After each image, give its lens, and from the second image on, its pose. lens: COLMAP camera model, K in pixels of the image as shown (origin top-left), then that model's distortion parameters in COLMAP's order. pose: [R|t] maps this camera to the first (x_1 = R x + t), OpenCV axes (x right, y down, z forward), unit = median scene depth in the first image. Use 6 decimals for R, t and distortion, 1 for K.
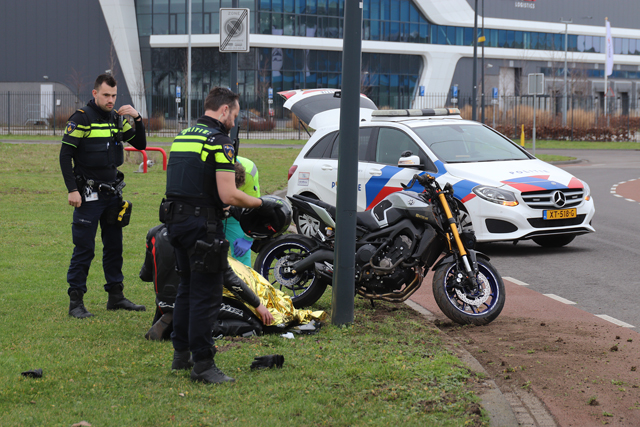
lens RADIAL K [[2117.9, 0, 320.0], [0, 2117.9, 213.5], [0, 0, 1]] dist [0.045451, -0.144179]
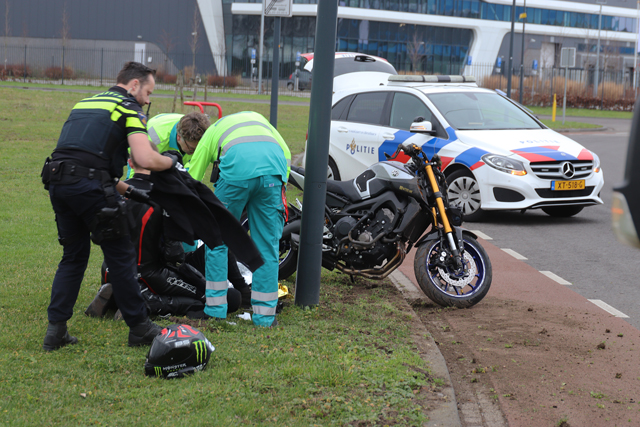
lens RADIAL K [[1820.8, 0, 320.0], [0, 1820.8, 213.5], [0, 0, 1]] dist [0.044530, 0.031815]
pose [[0.998623, 0.038754, -0.035357, 0.026752], [-0.037757, 0.998882, 0.028460, -0.006377], [0.036420, -0.027086, 0.998969, 0.132815]]
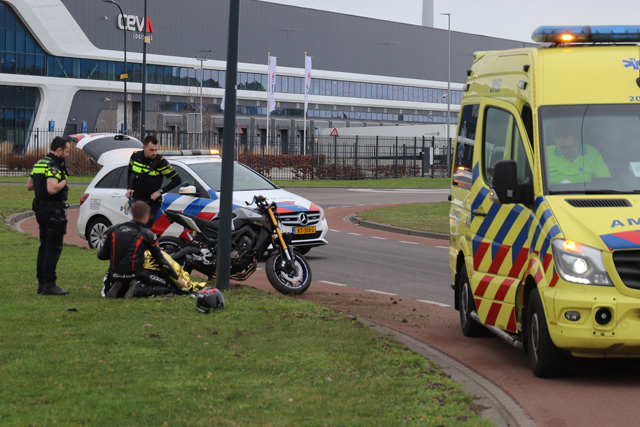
lens RADIAL K [[2403.3, 0, 320.0], [0, 2403.3, 213.5], [0, 0, 1]] dist [0.091973, 0.875343]
pose [[0.982333, 0.002885, 0.187117, -0.157734], [0.000835, 0.999804, -0.019799, 0.019424], [-0.187137, 0.019605, 0.982138, -0.477867]]
